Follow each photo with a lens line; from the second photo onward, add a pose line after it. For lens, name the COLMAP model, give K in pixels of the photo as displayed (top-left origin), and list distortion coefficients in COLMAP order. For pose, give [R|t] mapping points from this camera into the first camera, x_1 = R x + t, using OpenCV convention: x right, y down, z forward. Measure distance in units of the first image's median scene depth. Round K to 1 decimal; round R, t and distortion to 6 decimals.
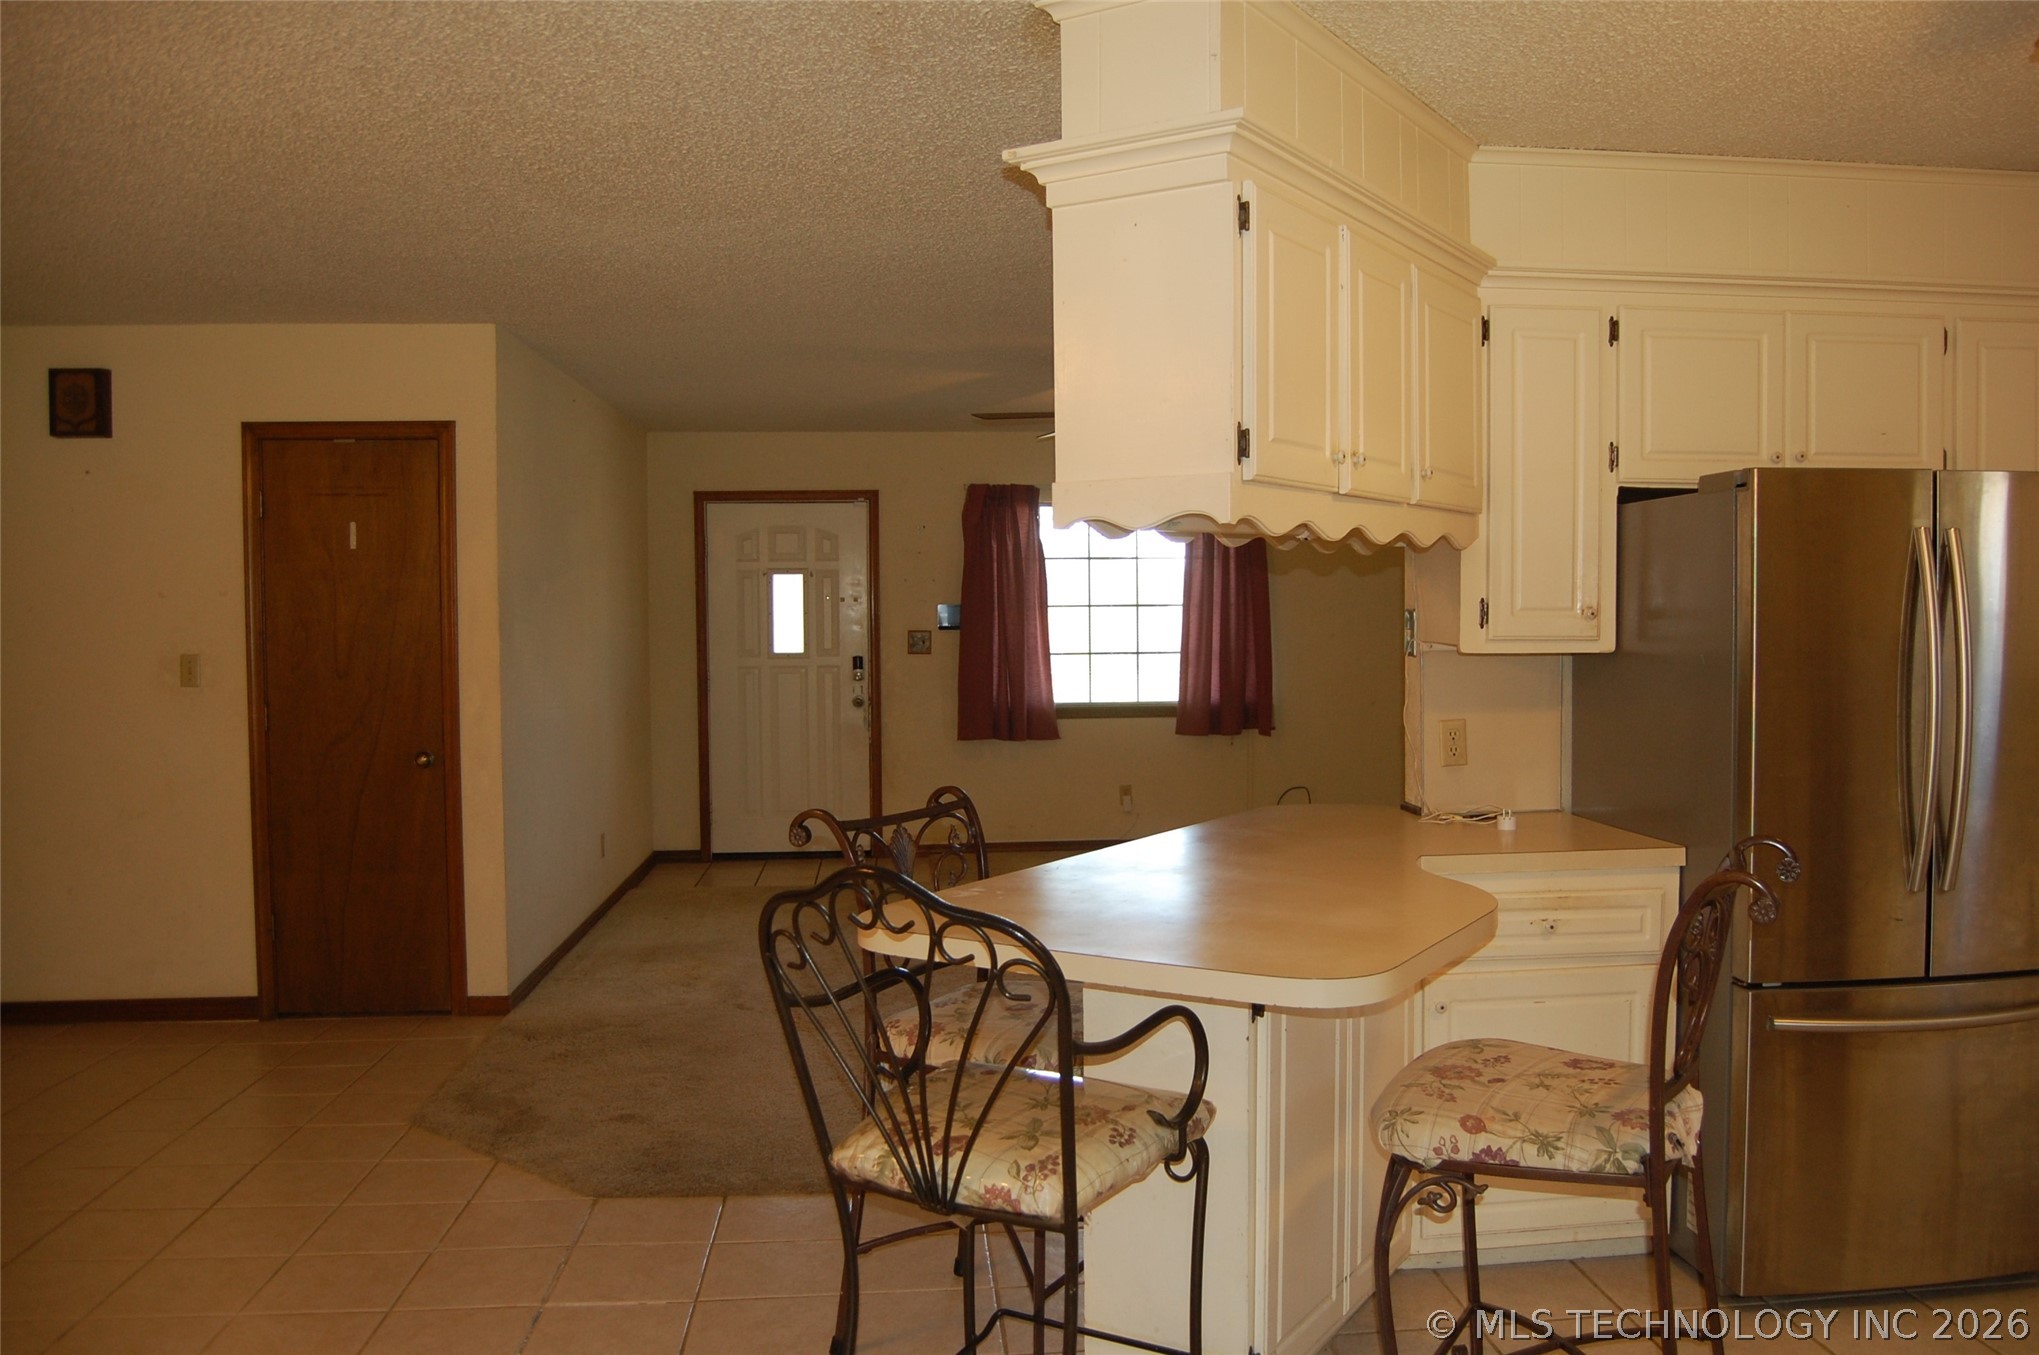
lens RADIAL K [[1599.3, 0, 1075.0], [0, 1599.3, 688.2], [0, 0, 1]] dist [-0.104415, 0.050127]
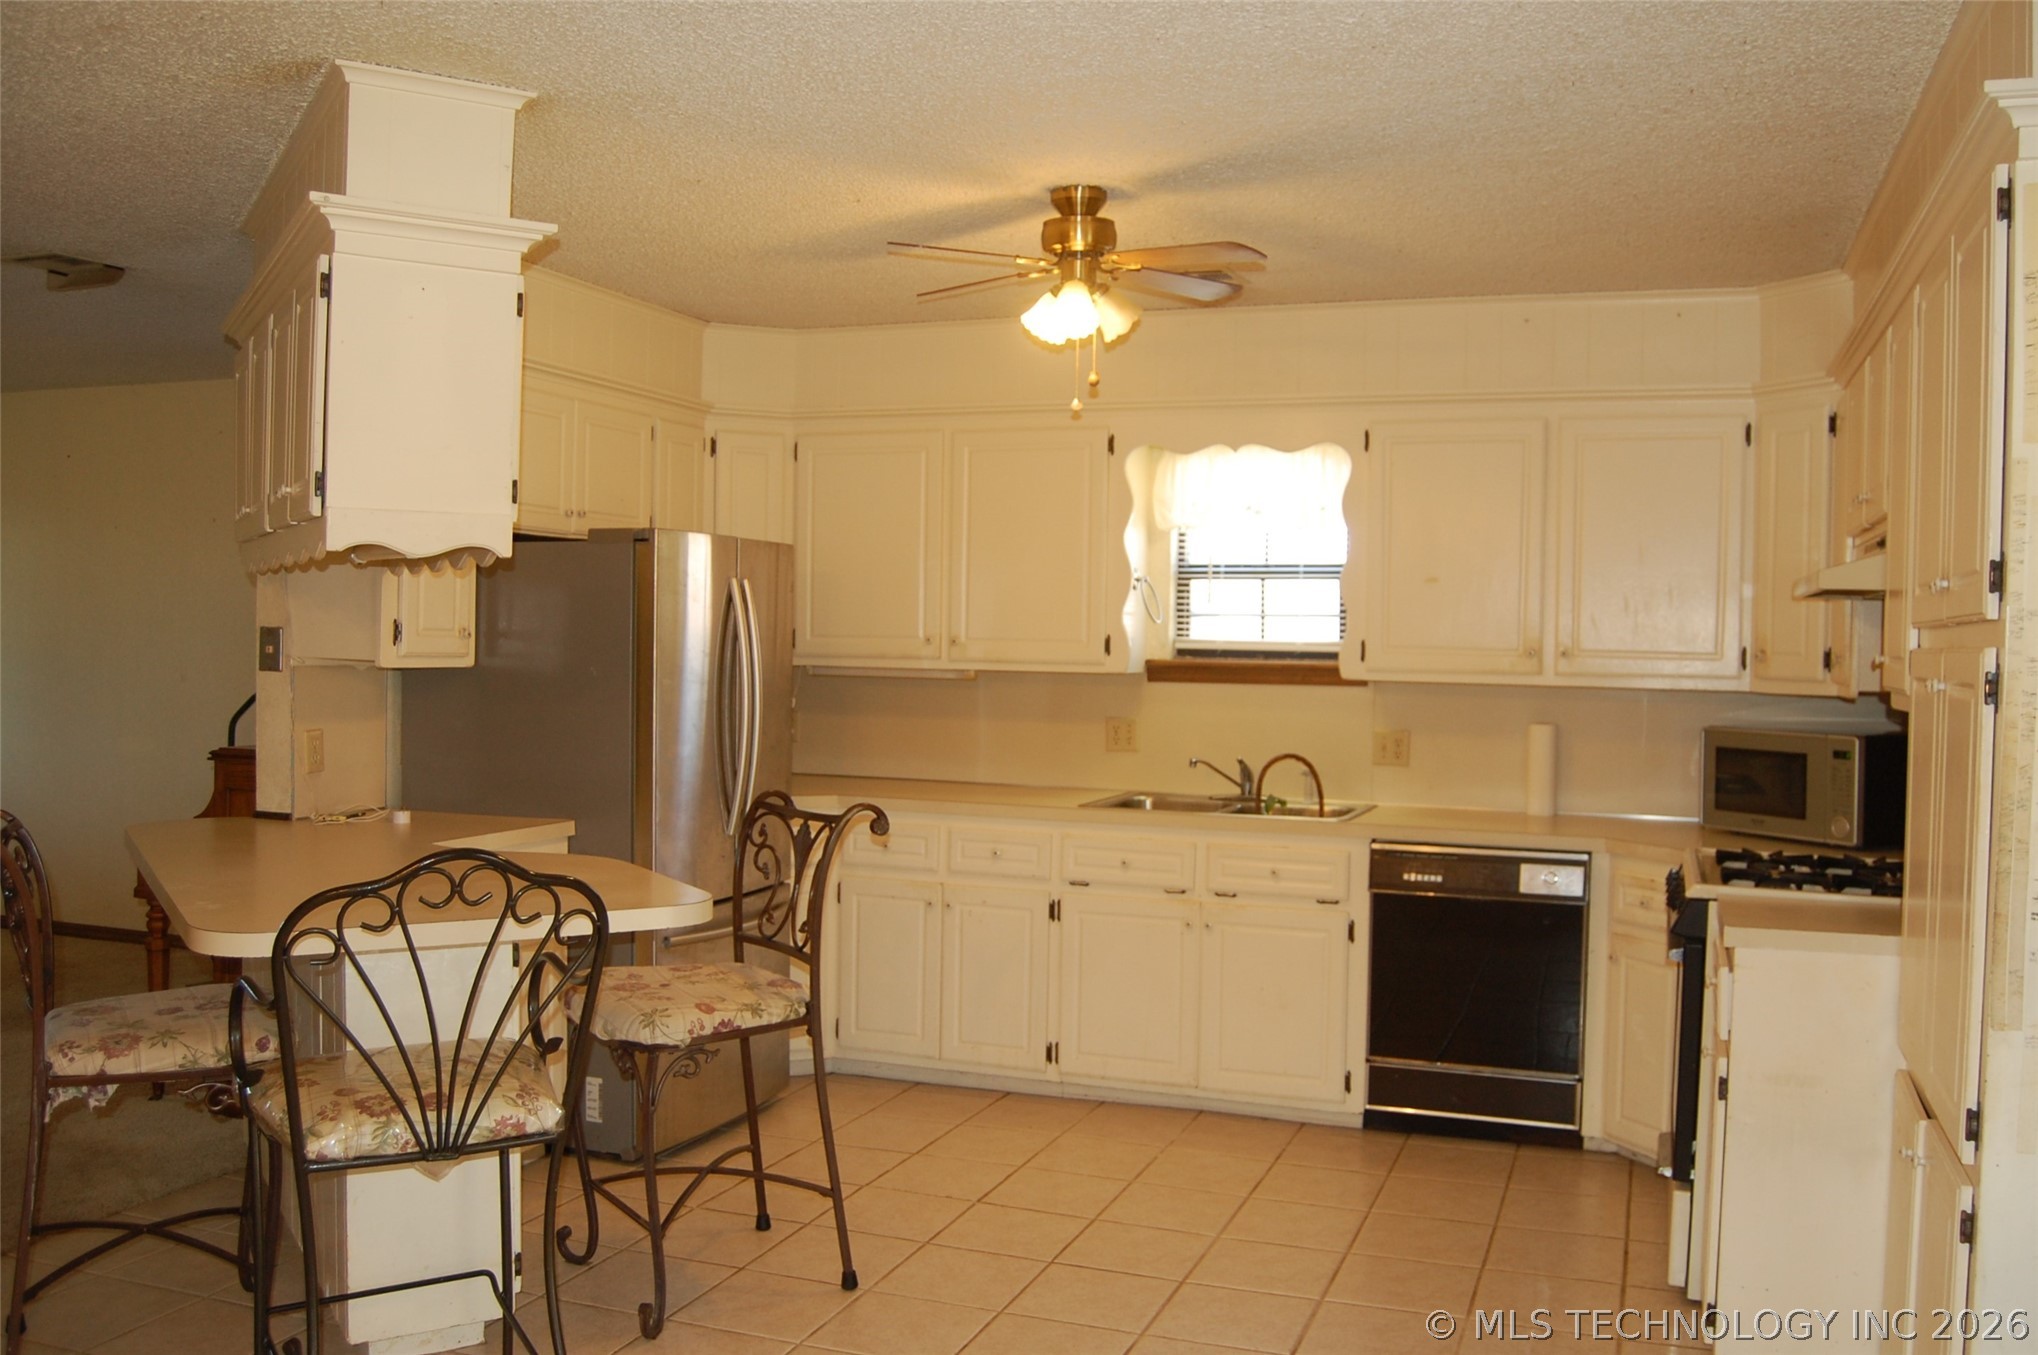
lens RADIAL K [[1709.5, 0, 1085.5], [0, 1709.5, 680.5], [0, 0, 1]] dist [-0.102825, 0.051733]
pose [[0.423135, -0.007893, 0.906032, -0.887237], [0.024756, 0.999689, -0.002853, 0.003643], [-0.905728, 0.023637, 0.423199, 0.065266]]
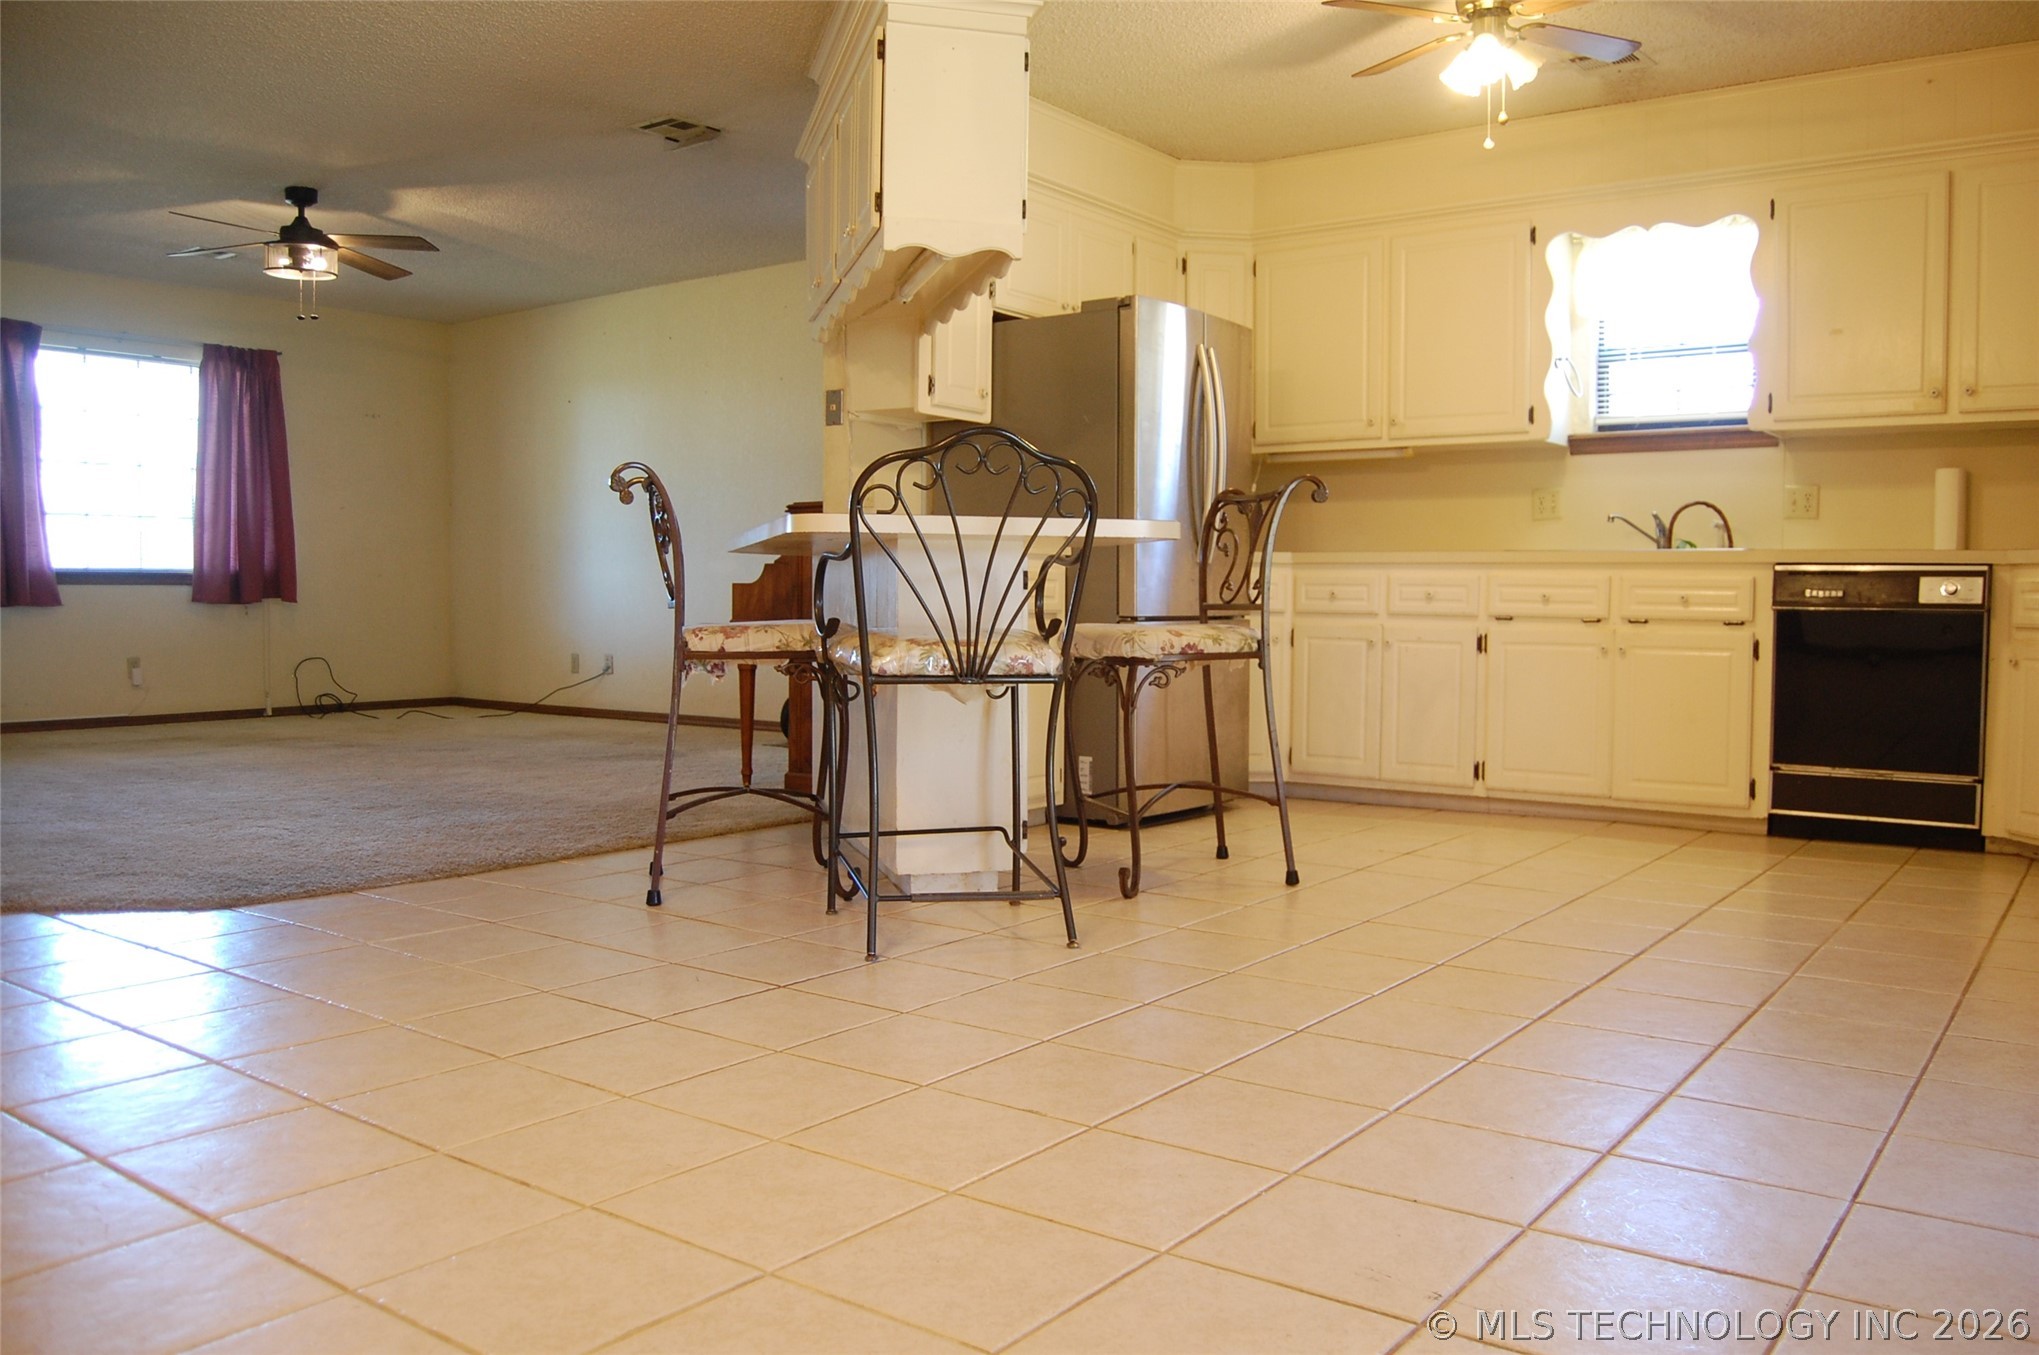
lens RADIAL K [[1599.3, 0, 1075.0], [0, 1599.3, 688.2], [0, 0, 1]] dist [-0.104415, 0.050127]
pose [[0.663804, -0.030048, 0.747303, -1.025579], [0.026373, 0.999512, 0.016763, 0.286018], [-0.747442, 0.008582, 0.664272, -0.045305]]
